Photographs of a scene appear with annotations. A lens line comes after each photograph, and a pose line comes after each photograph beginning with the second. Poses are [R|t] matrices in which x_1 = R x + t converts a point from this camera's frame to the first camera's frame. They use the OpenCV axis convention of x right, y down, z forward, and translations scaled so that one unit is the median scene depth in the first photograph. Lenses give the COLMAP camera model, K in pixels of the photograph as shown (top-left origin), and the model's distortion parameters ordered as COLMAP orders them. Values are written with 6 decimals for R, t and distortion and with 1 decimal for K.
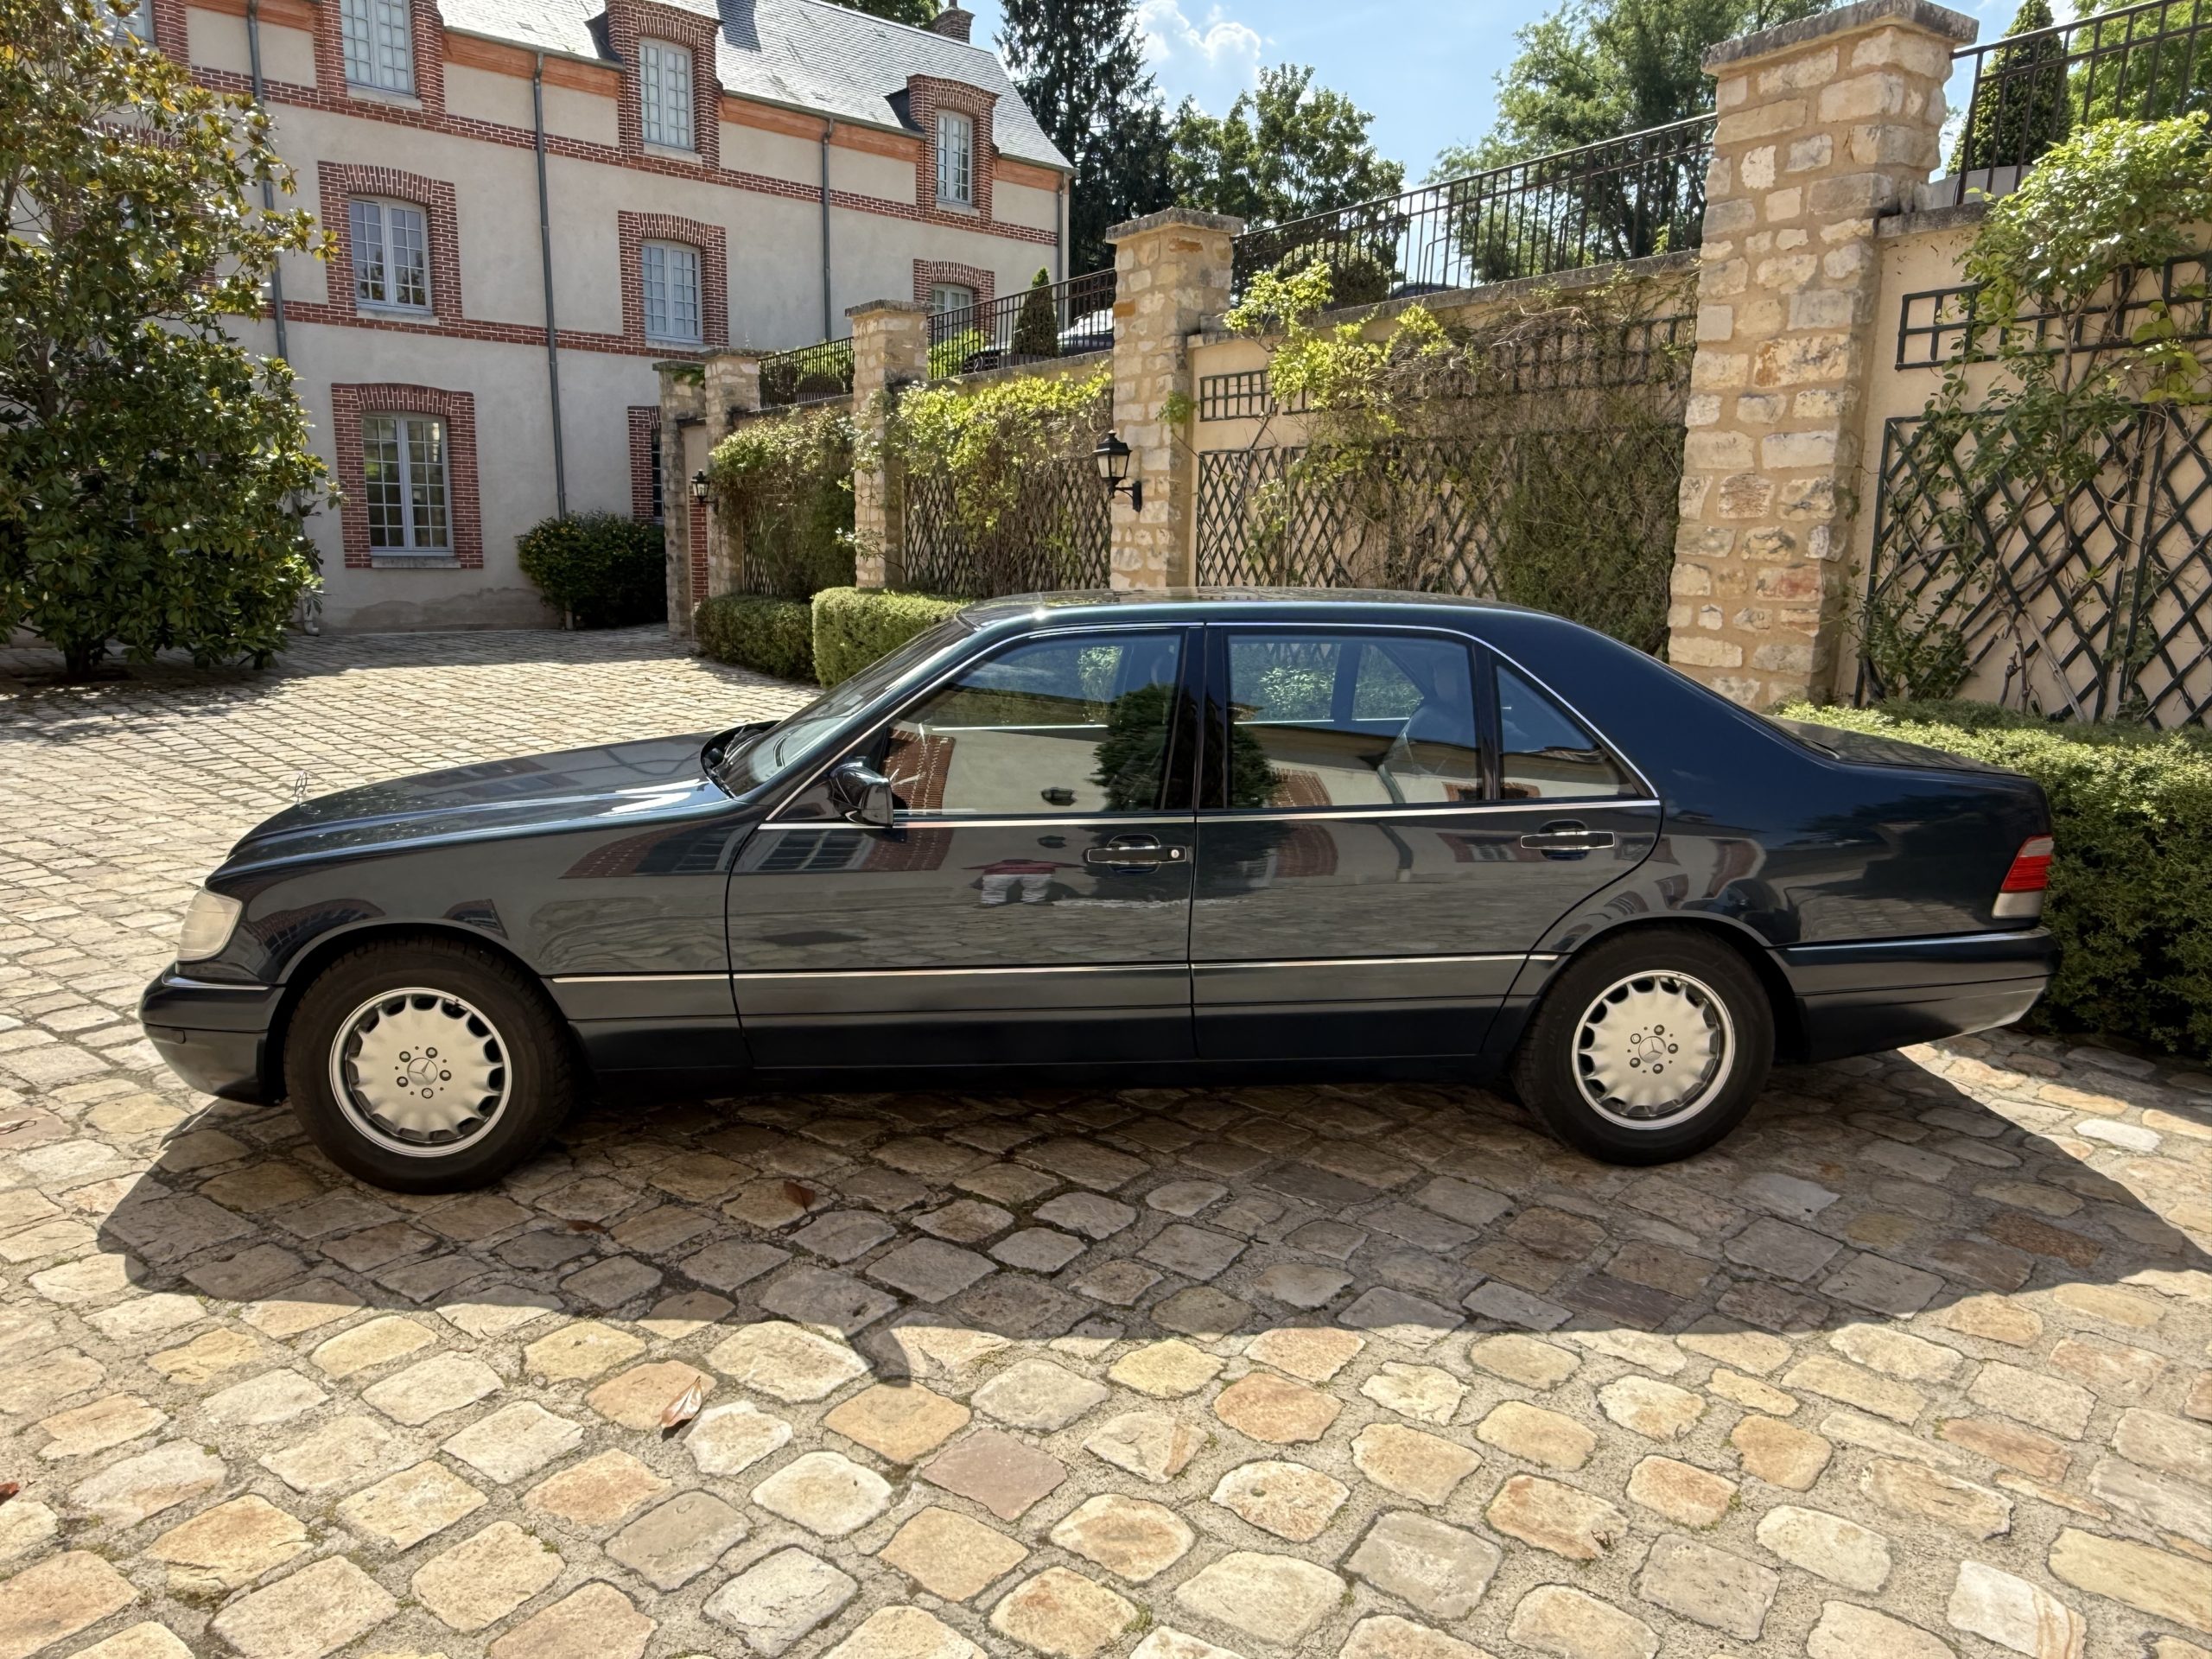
lens RADIAL K [[1484.3, 0, 1080.7], [0, 1484.3, 825.1], [0, 0, 1]] dist [0.000090, -0.000736]
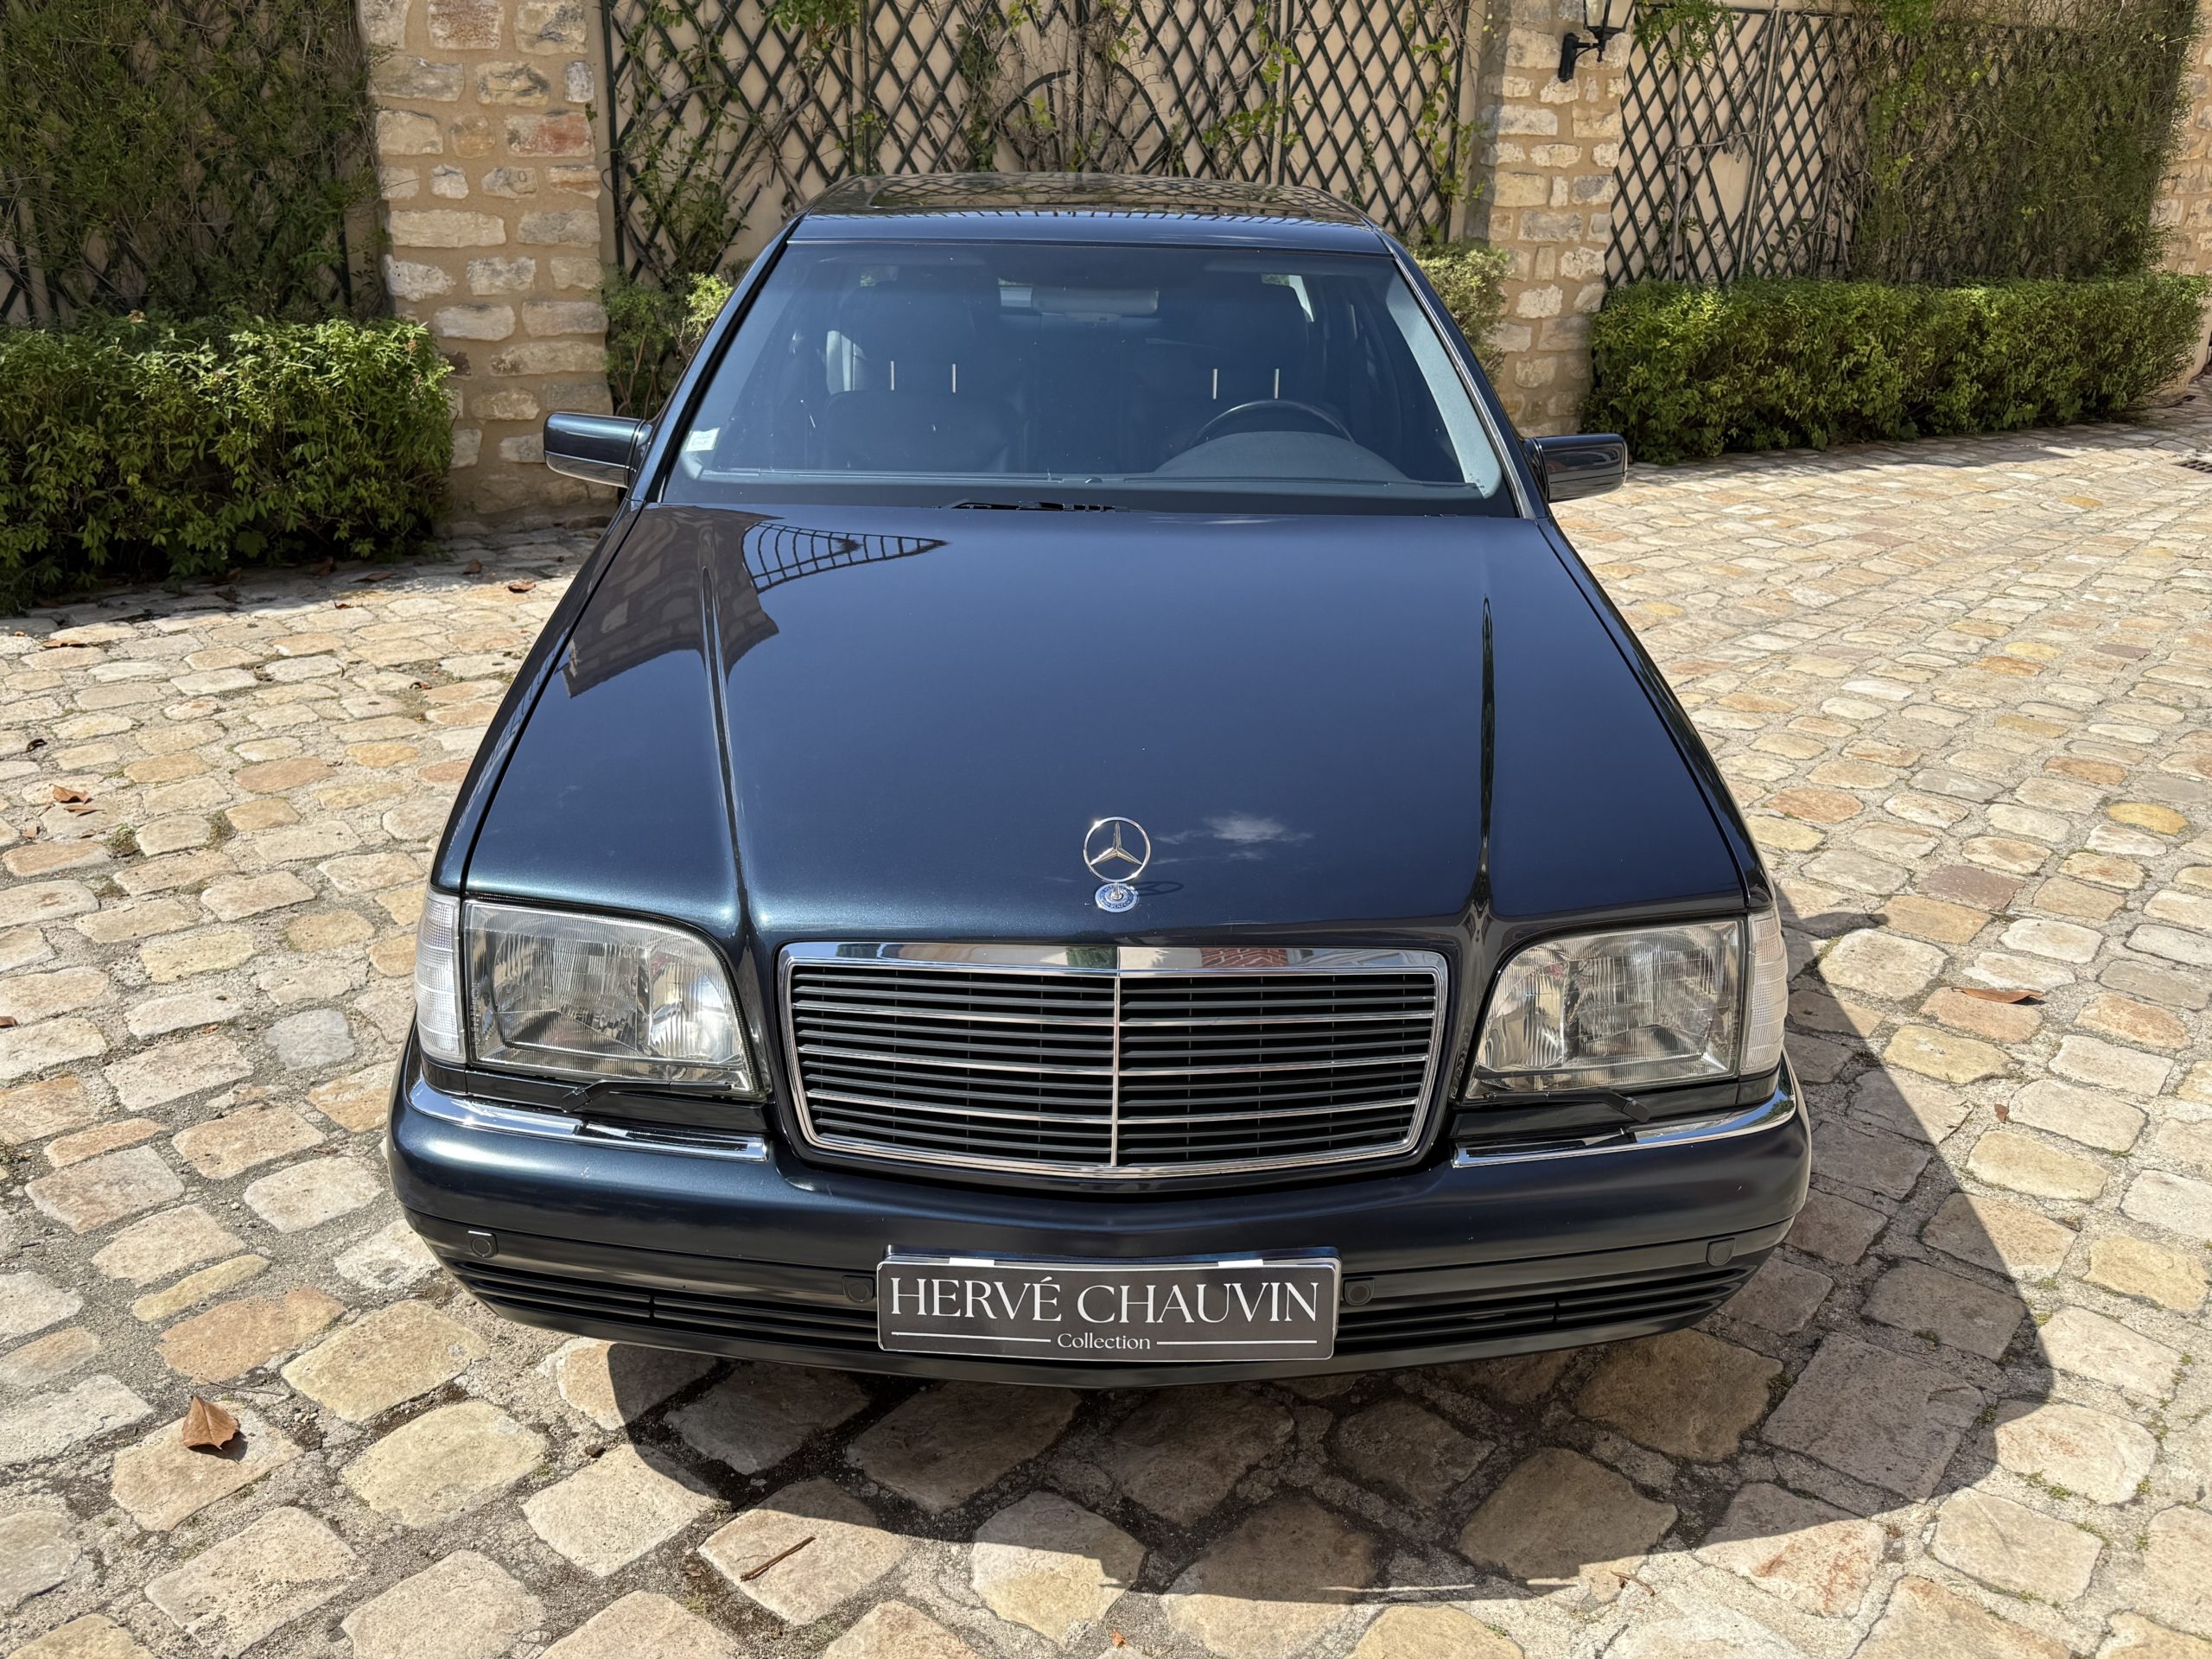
lens RADIAL K [[1899.5, 0, 1106.0], [0, 1899.5, 829.5], [0, 0, 1]] dist [0.126460, -0.233558]
pose [[0.039060, -0.374919, 0.926234, -0.778131], [0.170062, 0.915913, 0.363569, -0.170685], [-0.984659, 0.143316, 0.099535, 0.746207]]
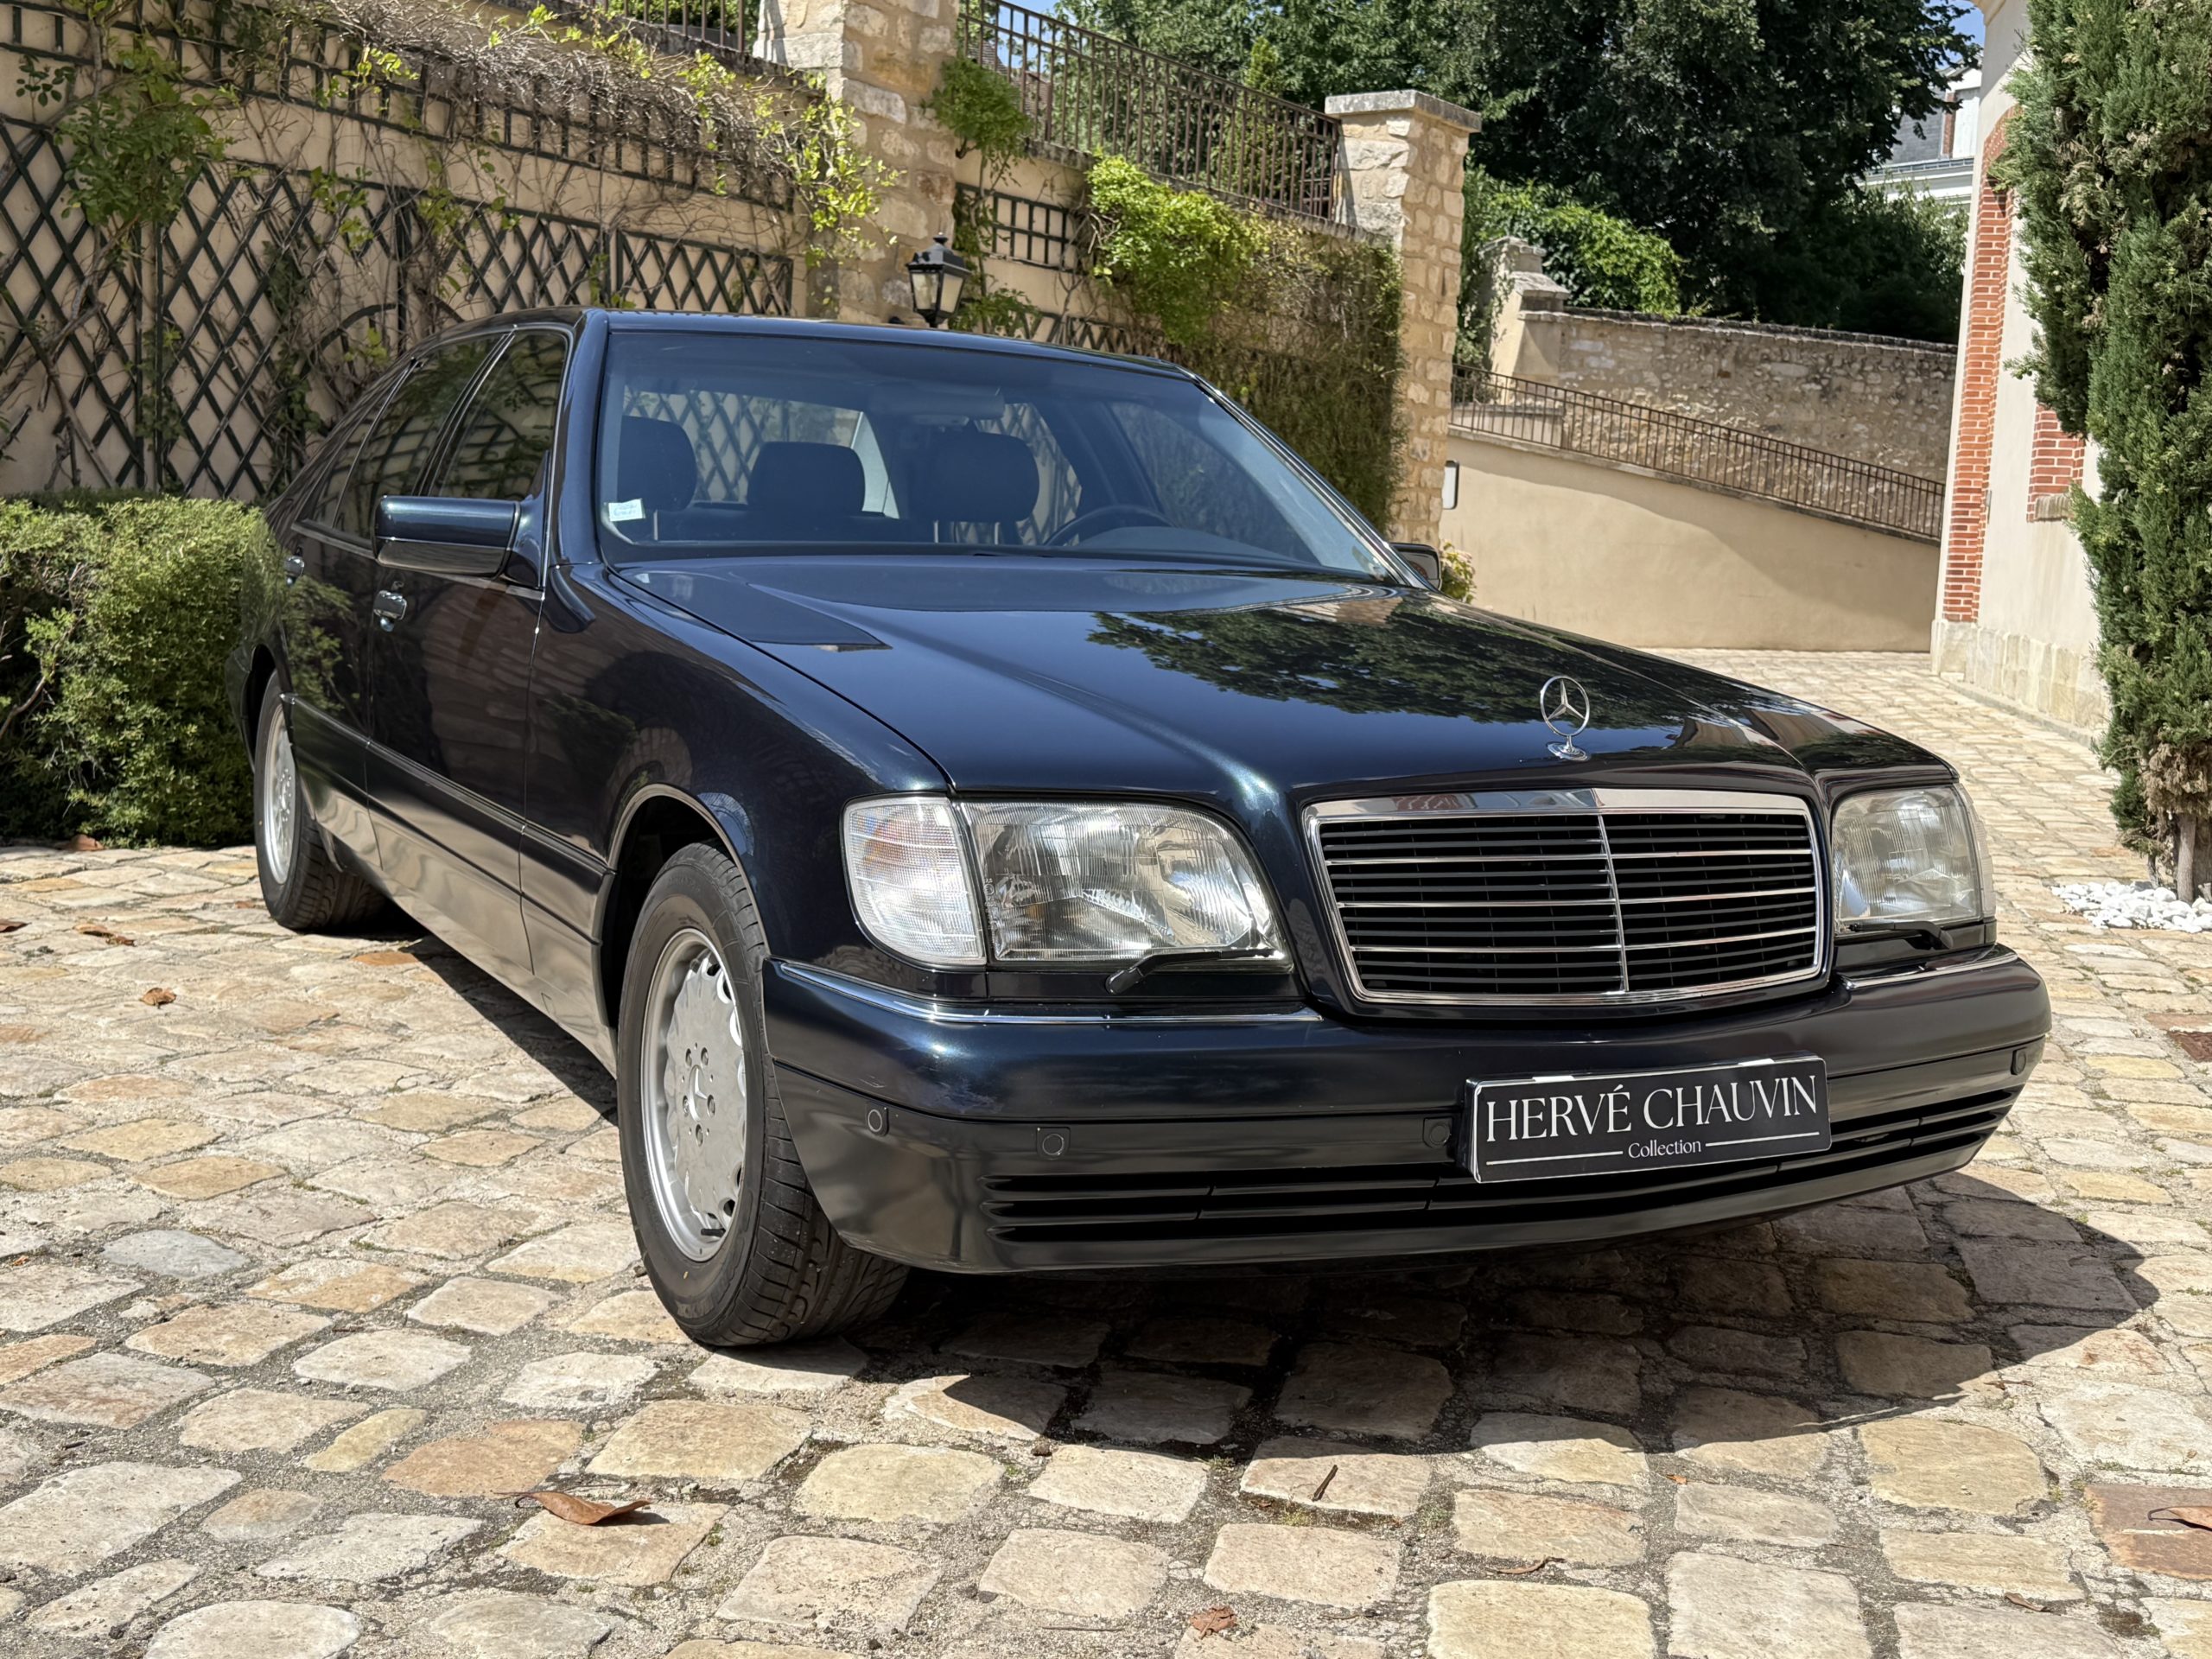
lens RADIAL K [[2432.2, 0, 1106.0], [0, 2432.2, 829.5], [0, 0, 1]] dist [0.196777, -0.456659]
pose [[-0.411851, -0.142689, 0.900010, -0.866560], [0.126763, 0.969090, 0.211649, -0.124041], [-0.902391, 0.201256, -0.381033, 1.092428]]
